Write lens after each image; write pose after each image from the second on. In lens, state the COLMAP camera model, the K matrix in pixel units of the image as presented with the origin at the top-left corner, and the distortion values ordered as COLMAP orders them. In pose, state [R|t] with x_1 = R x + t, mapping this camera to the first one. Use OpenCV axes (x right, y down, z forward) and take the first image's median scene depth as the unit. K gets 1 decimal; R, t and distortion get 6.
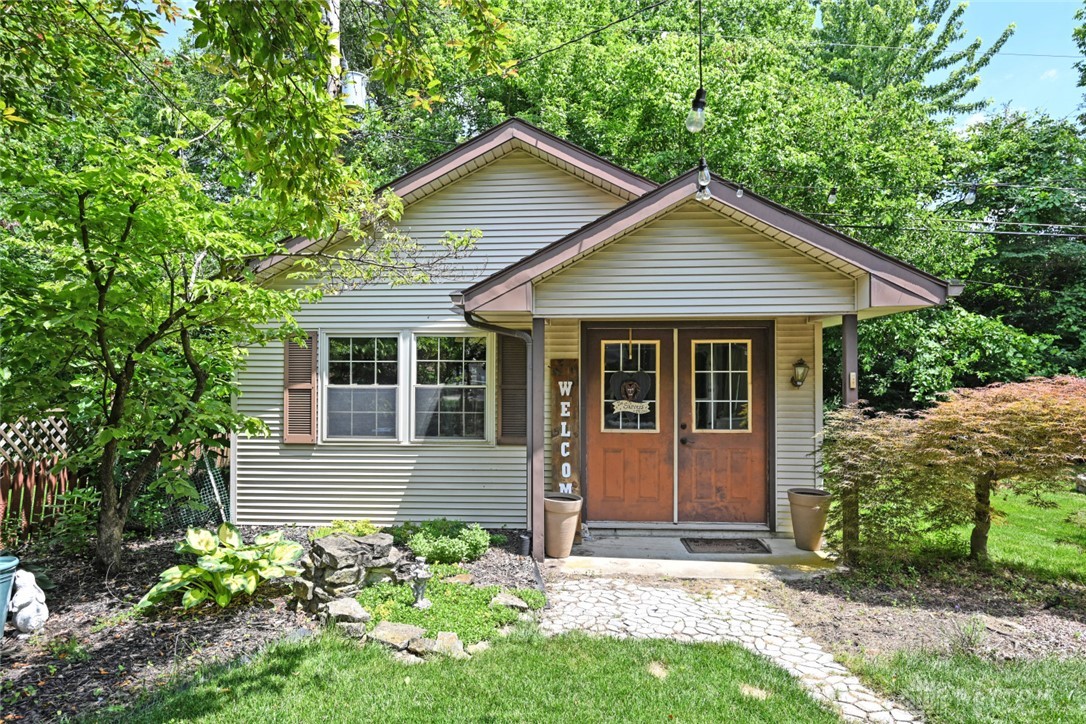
lens RADIAL K [[616.6, 0, 543.0], [0, 616.6, 362.0], [0, 0, 1]] dist [0.001155, 0.000220]
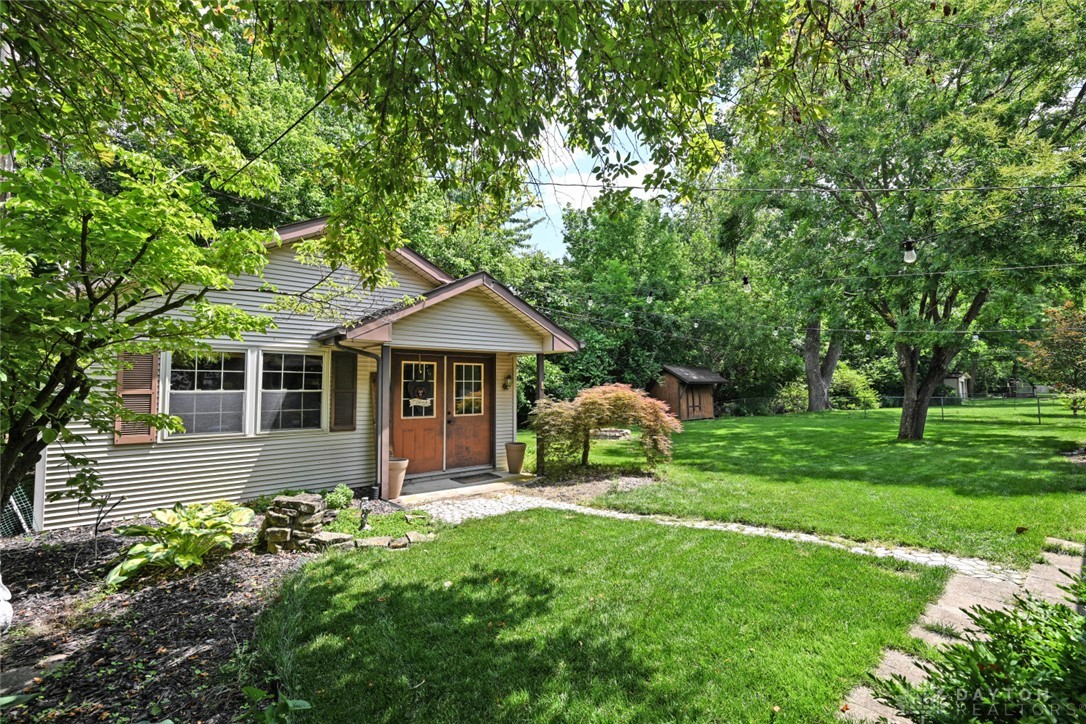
lens RADIAL K [[429.6, 0, 543.0], [0, 429.6, 362.0], [0, 0, 1]] dist [-0.007311, -0.000011]
pose [[0.748406, 0.036433, 0.662239, -0.371813], [-0.009909, 0.998993, -0.043761, 0.012337], [-0.663167, 0.026189, 0.748013, -0.069636]]
